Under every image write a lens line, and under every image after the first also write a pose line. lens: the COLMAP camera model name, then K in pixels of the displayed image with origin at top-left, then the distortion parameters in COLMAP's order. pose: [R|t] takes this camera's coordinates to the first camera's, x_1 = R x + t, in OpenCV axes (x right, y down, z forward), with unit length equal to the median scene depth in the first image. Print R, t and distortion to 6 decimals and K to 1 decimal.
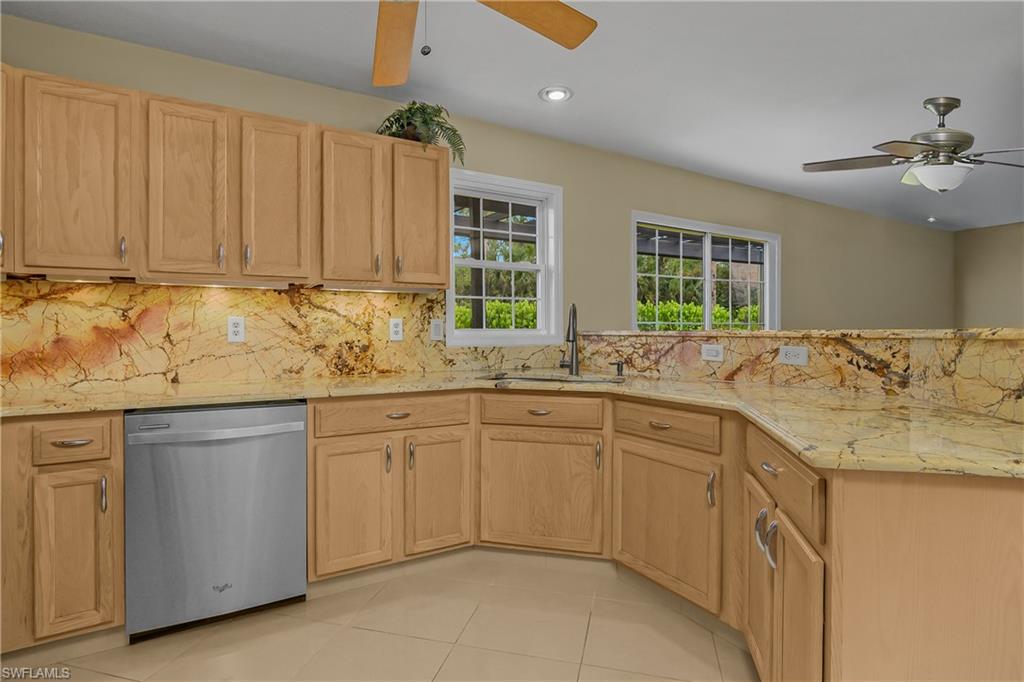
lens RADIAL K [[502.1, 0, 513.6], [0, 502.1, 338.6], [0, 0, 1]] dist [-0.014832, 0.002272]
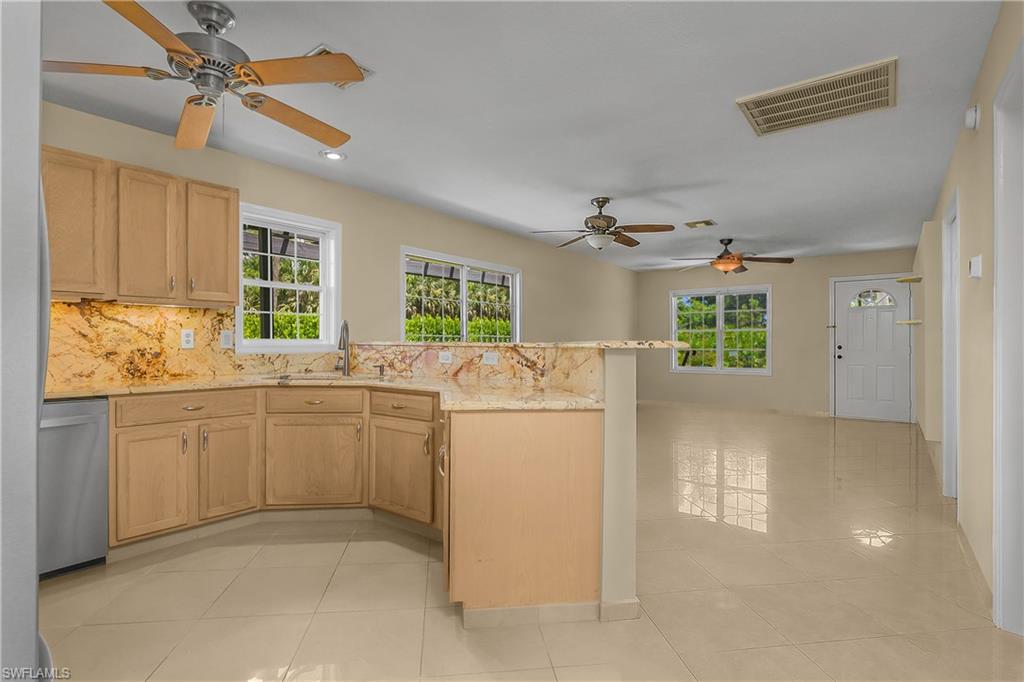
lens RADIAL K [[502.1, 0, 503.6], [0, 502.1, 347.7], [0, 0, 1]] dist [-0.014832, 0.002272]
pose [[0.934308, 0.003458, 0.356451, 0.043711], [-0.003012, 0.999994, -0.001806, 0.002747], [-0.356455, 0.000614, 0.934312, -0.396538]]
